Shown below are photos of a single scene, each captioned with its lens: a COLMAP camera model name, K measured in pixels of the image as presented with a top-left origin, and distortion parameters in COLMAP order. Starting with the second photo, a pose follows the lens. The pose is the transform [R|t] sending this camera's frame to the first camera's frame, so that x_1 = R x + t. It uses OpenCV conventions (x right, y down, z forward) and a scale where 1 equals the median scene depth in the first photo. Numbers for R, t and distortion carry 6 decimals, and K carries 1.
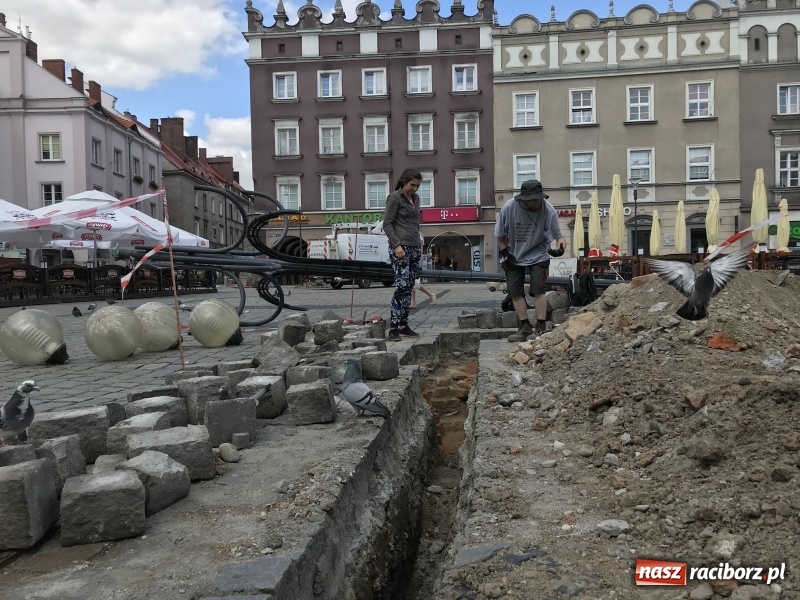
lens RADIAL K [[657.4, 0, 398.6], [0, 657.4, 295.9], [0, 0, 1]] dist [0.024404, -0.013522]
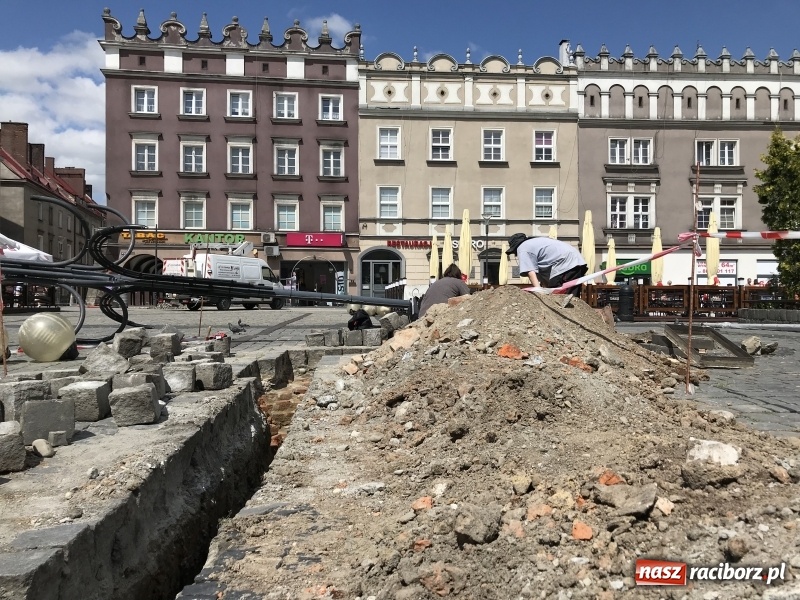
lens RADIAL K [[657.4, 0, 402.8], [0, 657.4, 302.2], [0, 0, 1]] dist [0.024404, -0.013522]
pose [[0.979038, 0.023967, 0.202262, 0.058608], [-0.017680, 0.999304, -0.032836, 0.021449], [-0.202908, 0.028572, 0.978781, -0.105218]]
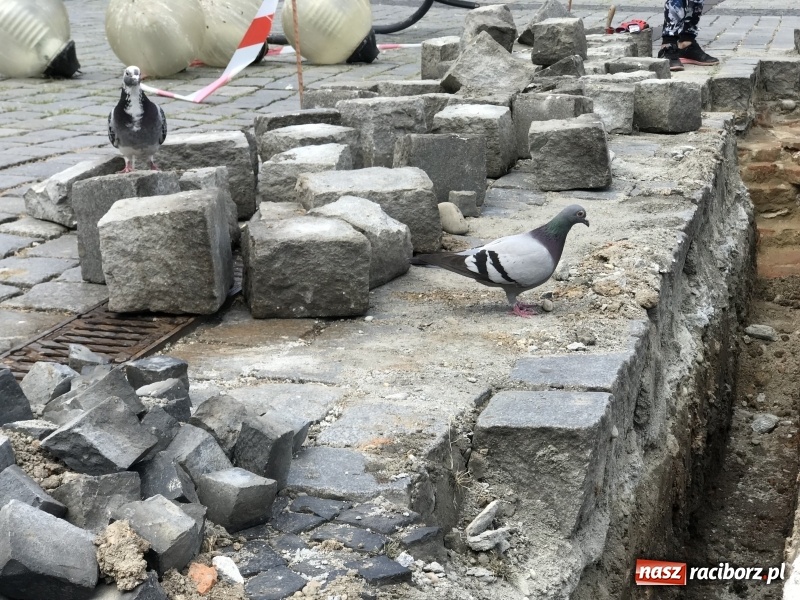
lens RADIAL K [[1319.3, 0, 400.0], [0, 1319.3, 302.4], [0, 0, 1]] dist [0.036236, 0.000000]
pose [[0.986880, 0.075513, -0.142710, -0.089672], [-0.041263, 0.972495, 0.229240, 0.028536], [0.156096, -0.220344, 0.962851, -0.116036]]
